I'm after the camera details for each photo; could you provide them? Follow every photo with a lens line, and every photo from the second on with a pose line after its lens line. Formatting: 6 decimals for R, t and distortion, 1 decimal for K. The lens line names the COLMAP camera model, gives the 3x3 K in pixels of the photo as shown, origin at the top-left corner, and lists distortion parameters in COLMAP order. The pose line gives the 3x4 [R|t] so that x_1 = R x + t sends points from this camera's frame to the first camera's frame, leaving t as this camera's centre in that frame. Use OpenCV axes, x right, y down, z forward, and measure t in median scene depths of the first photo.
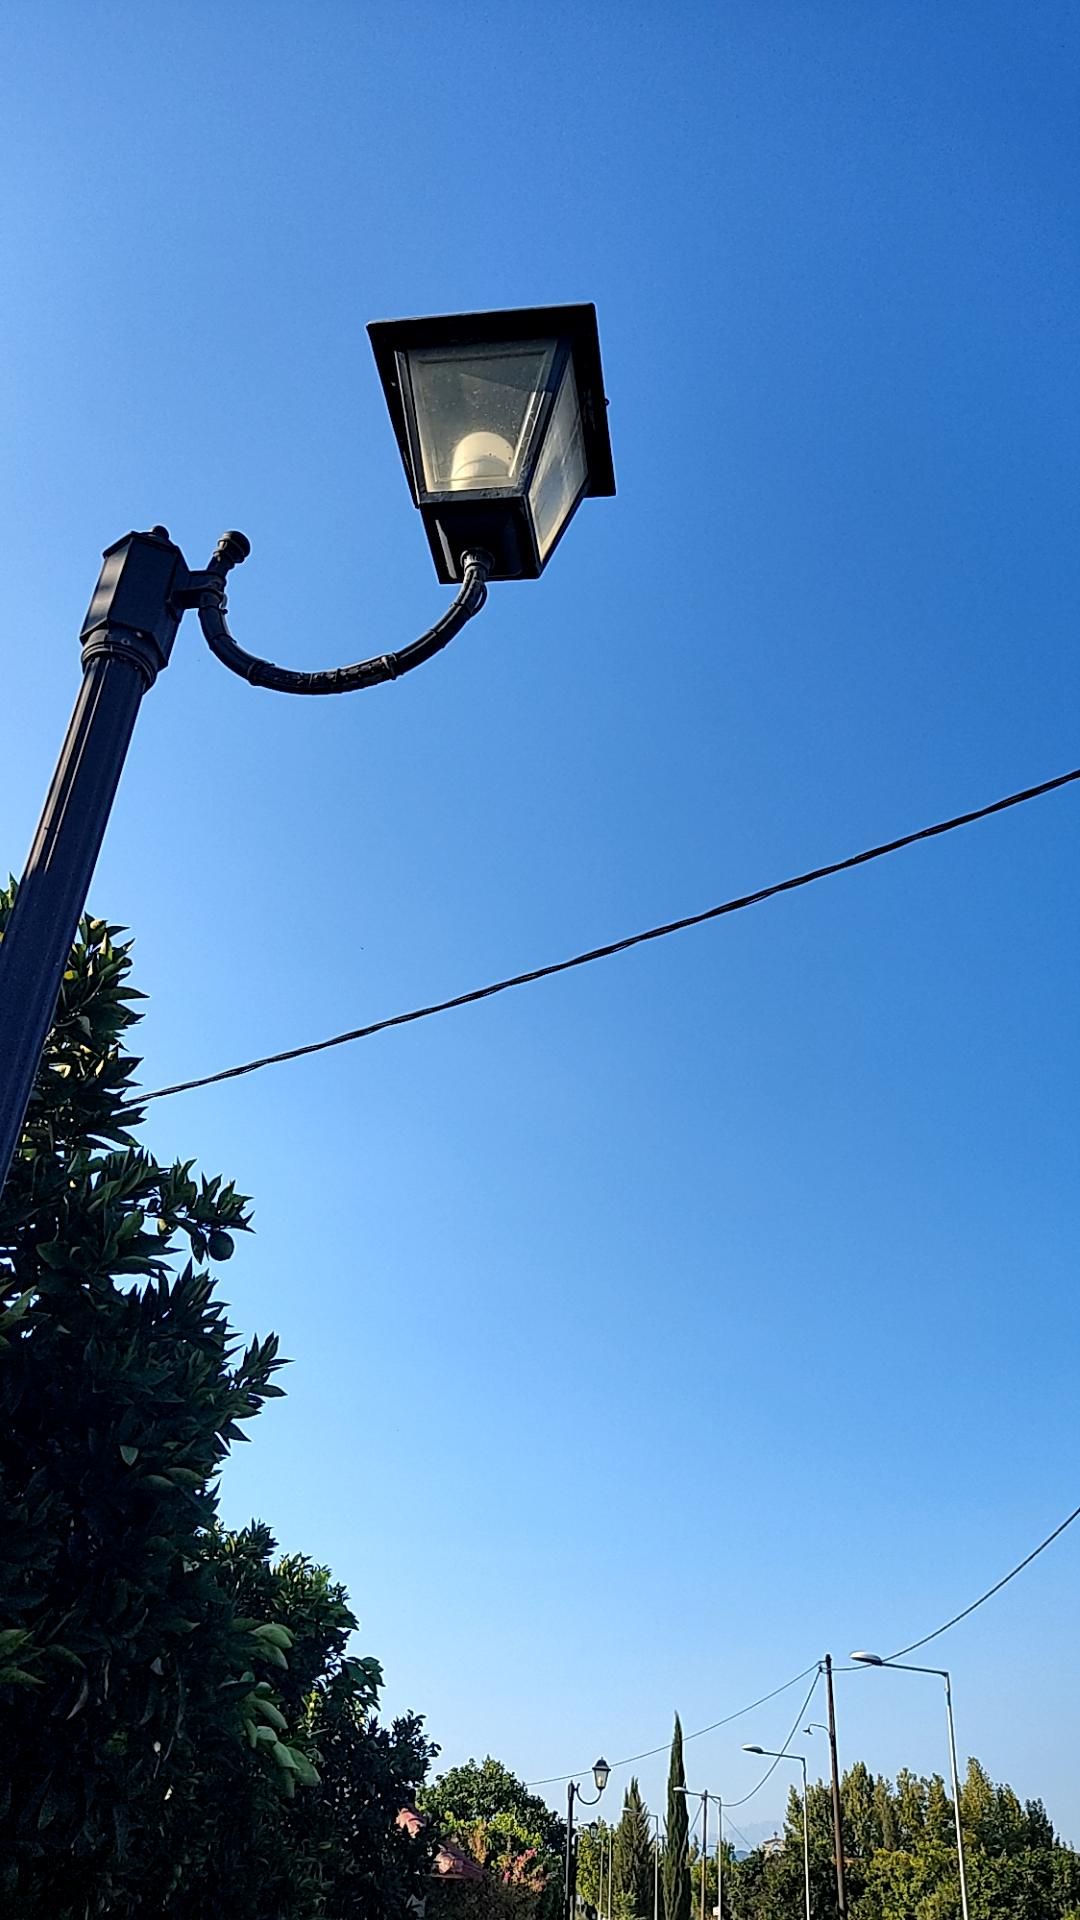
lens RADIAL K [[1467.9, 0, 579.2], [0, 1467.9, 952.8], [0, 0, 1]] dist [0.006308, -0.001594]
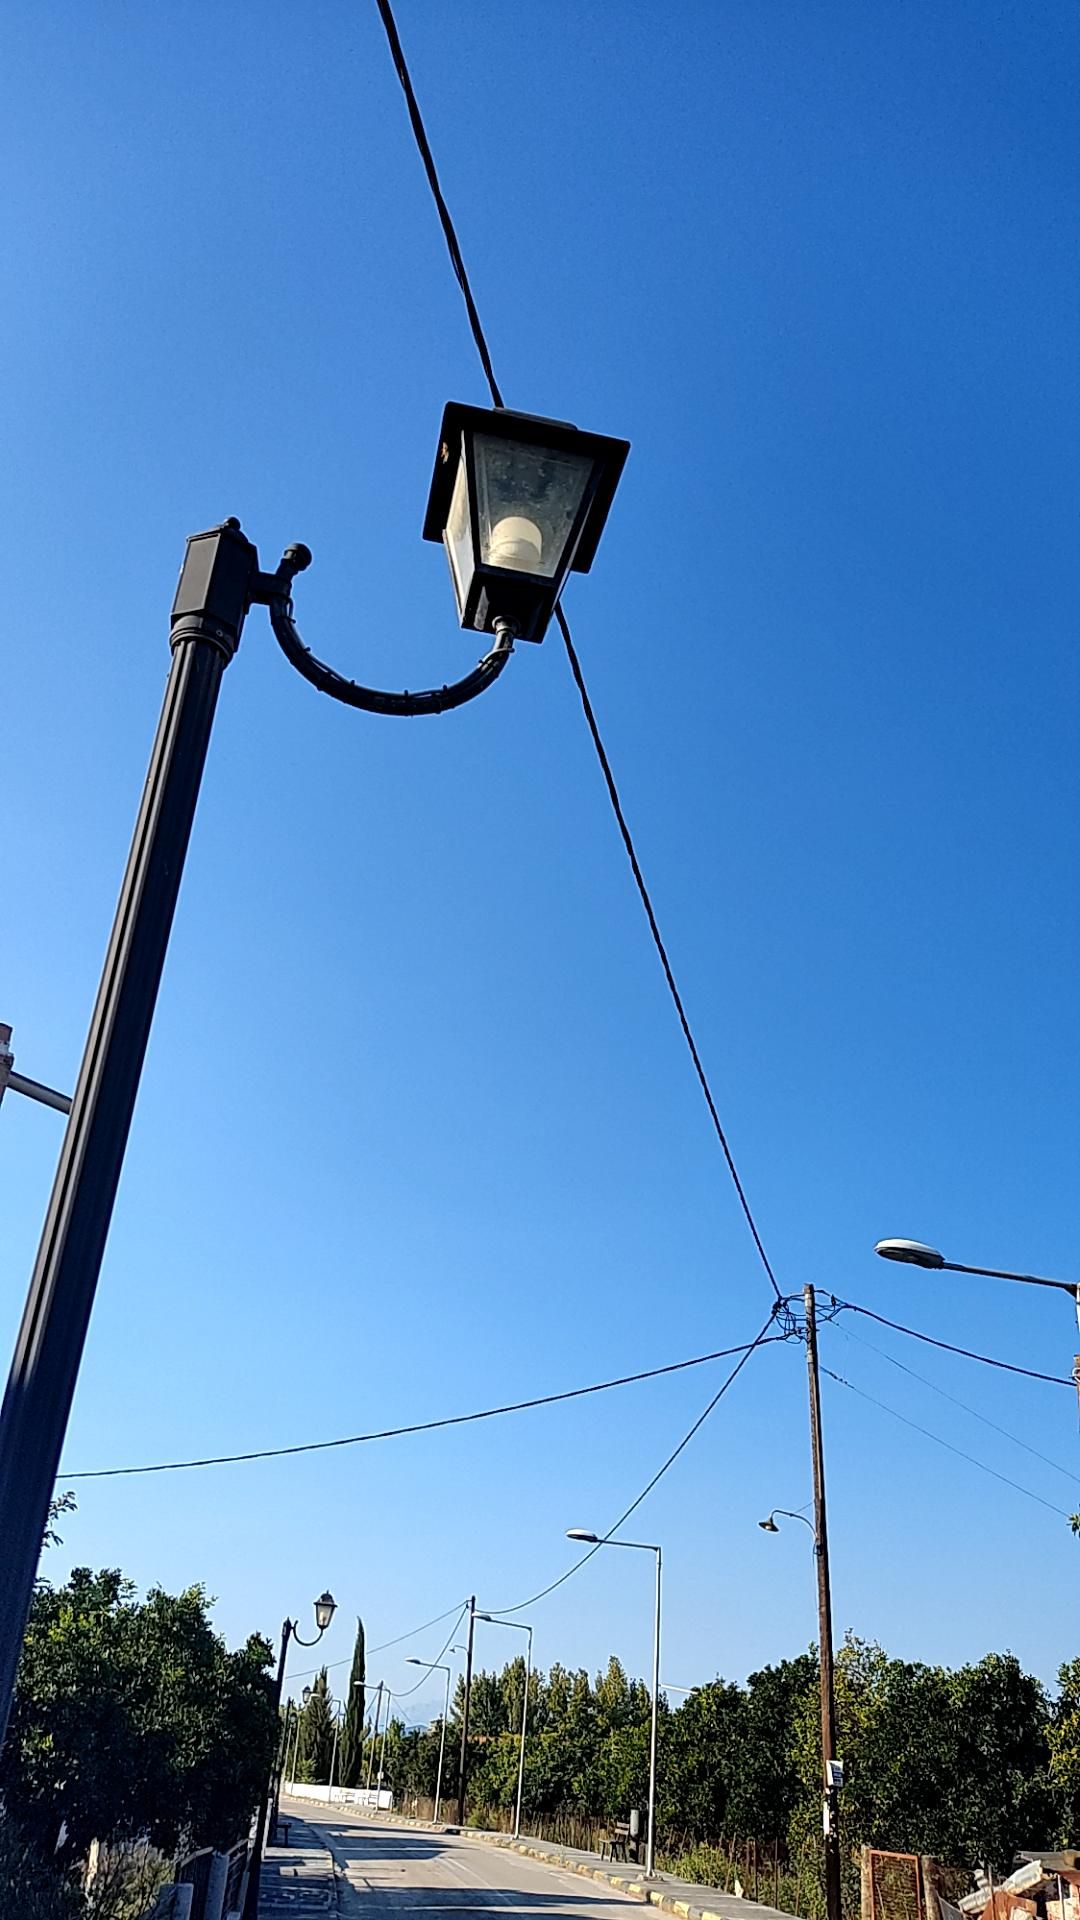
lens RADIAL K [[1460.0, 0, 512.5], [0, 1460.0, 957.6], [0, 0, 1]] dist [-0.000705, -0.006137]
pose [[0.988521, 0.087536, 0.123143, -0.008296], [-0.095224, 0.993765, 0.057987, -0.115586], [-0.117299, -0.069048, 0.990693, -0.182621]]
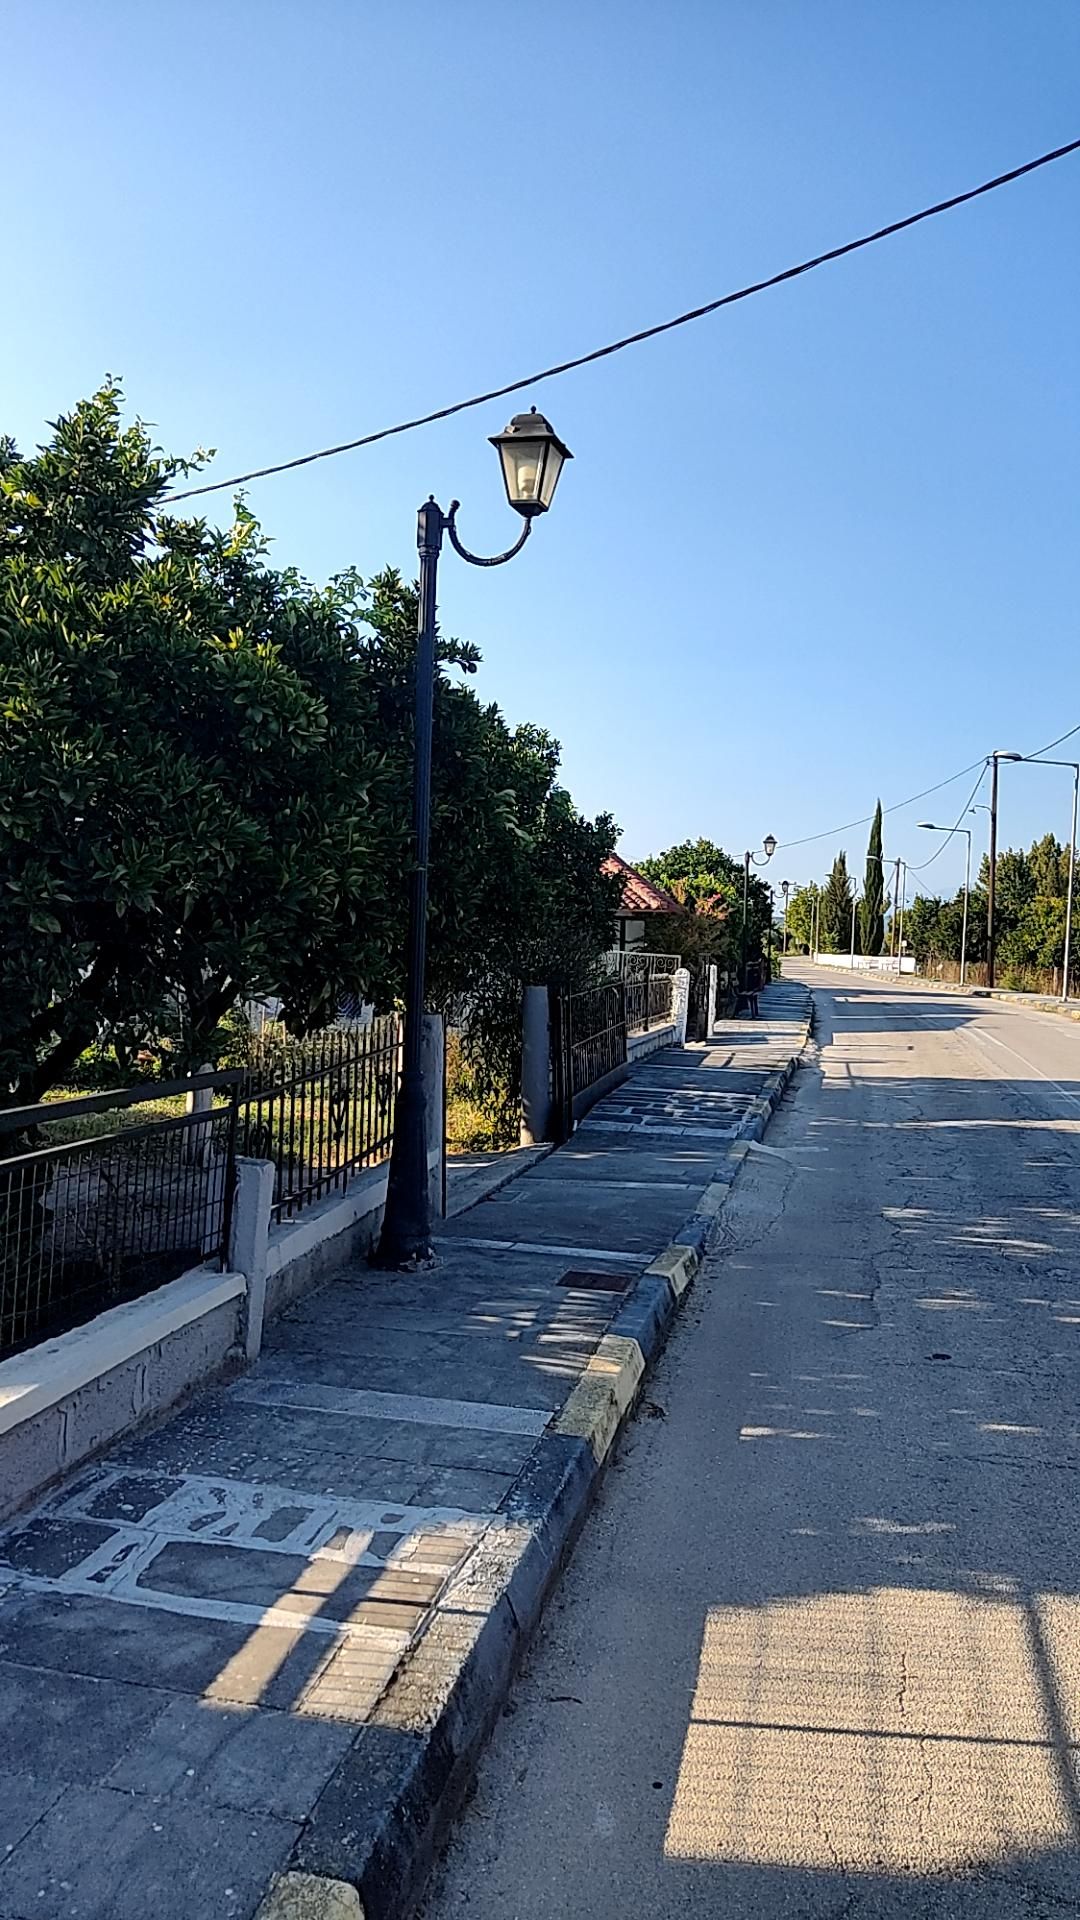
lens RADIAL K [[1460.0, 0, 512.5], [0, 1460.0, 957.6], [0, 0, 1]] dist [-0.000705, -0.006137]
pose [[0.980748, -0.012400, -0.194881, 0.011338], [0.117197, 0.835641, 0.536627, -0.025775], [0.156196, -0.549136, 0.821007, -0.048769]]
